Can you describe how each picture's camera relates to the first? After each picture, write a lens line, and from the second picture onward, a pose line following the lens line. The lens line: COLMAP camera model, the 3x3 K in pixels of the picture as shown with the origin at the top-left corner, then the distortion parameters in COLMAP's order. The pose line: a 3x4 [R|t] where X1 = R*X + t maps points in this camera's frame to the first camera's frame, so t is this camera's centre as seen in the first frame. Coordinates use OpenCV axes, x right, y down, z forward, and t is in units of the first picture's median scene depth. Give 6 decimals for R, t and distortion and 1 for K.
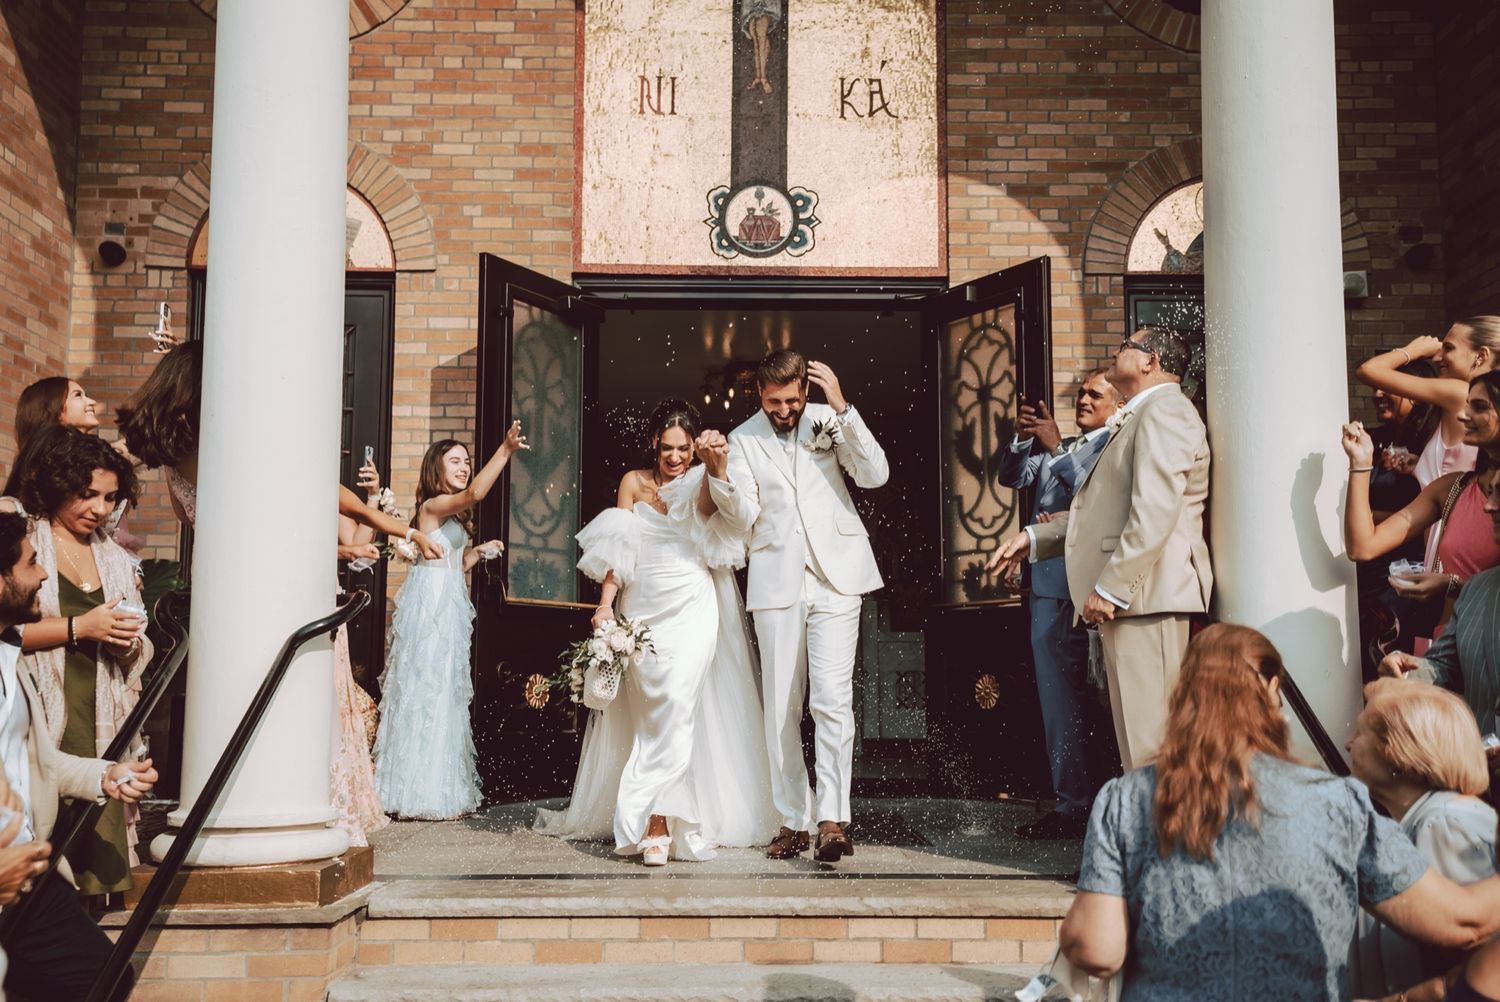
lens RADIAL K [[1532.9, 0, 762.8], [0, 1532.9, 492.4], [0, 0, 1]] dist [0.125053, 0.000000]
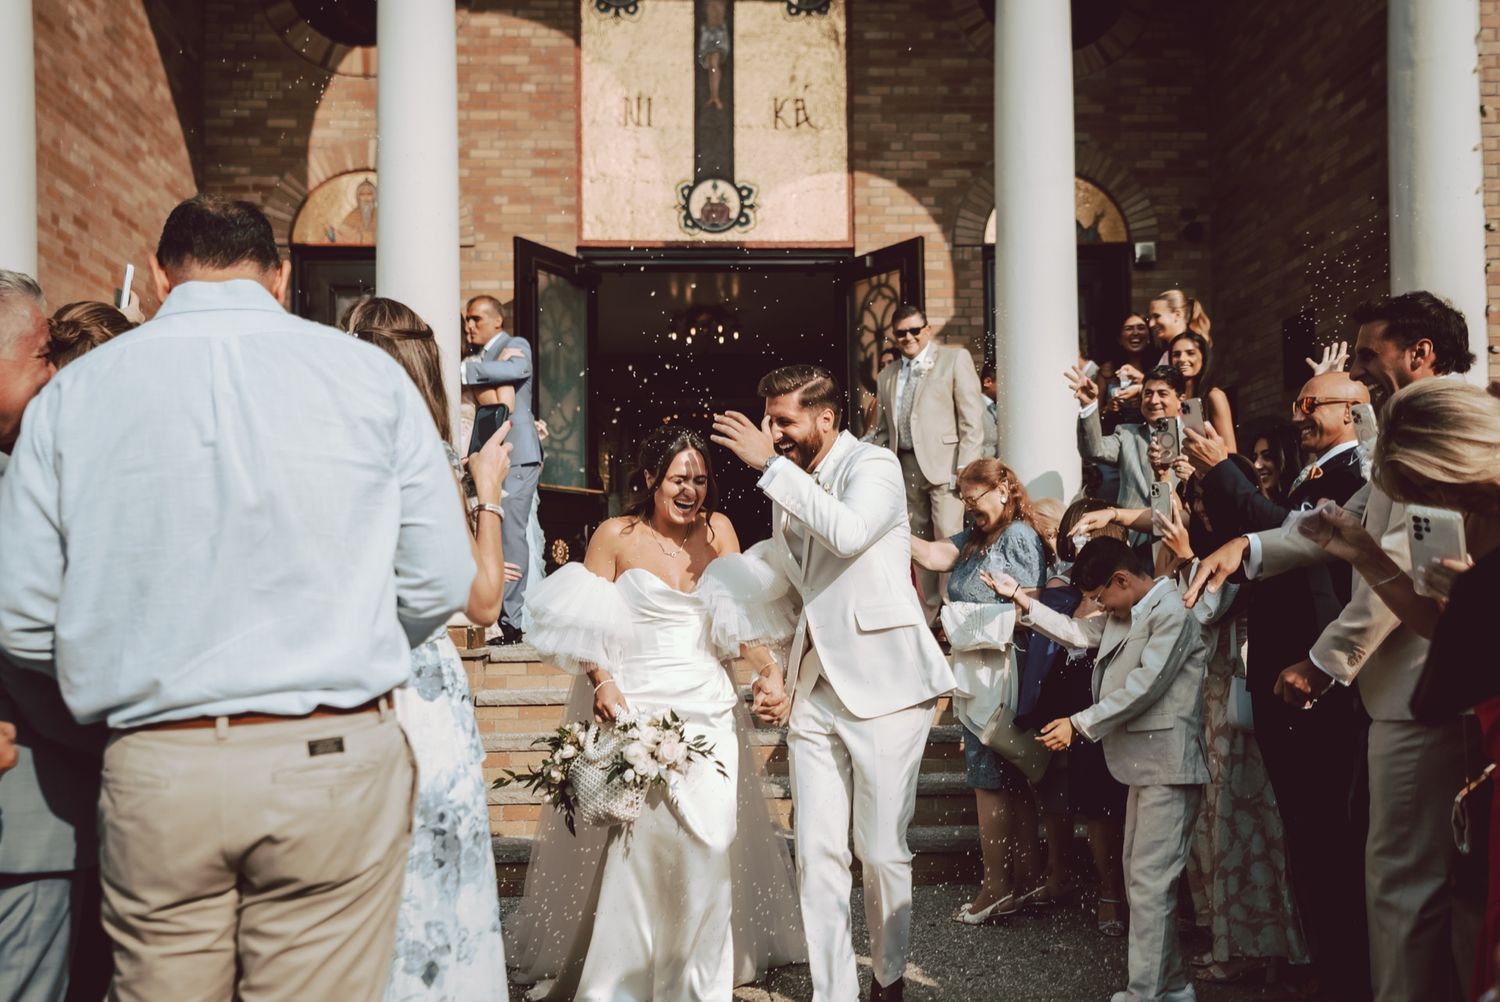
lens RADIAL K [[1493.6, 0, 752.6], [0, 1493.6, 492.4], [0, 0, 1]] dist [0.062273, 0.000000]
pose [[0.999609, -0.011641, 0.025425, -0.005518], [0.010294, 0.998570, 0.052467, 0.005306], [-0.025999, -0.052185, 0.998299, -0.320728]]
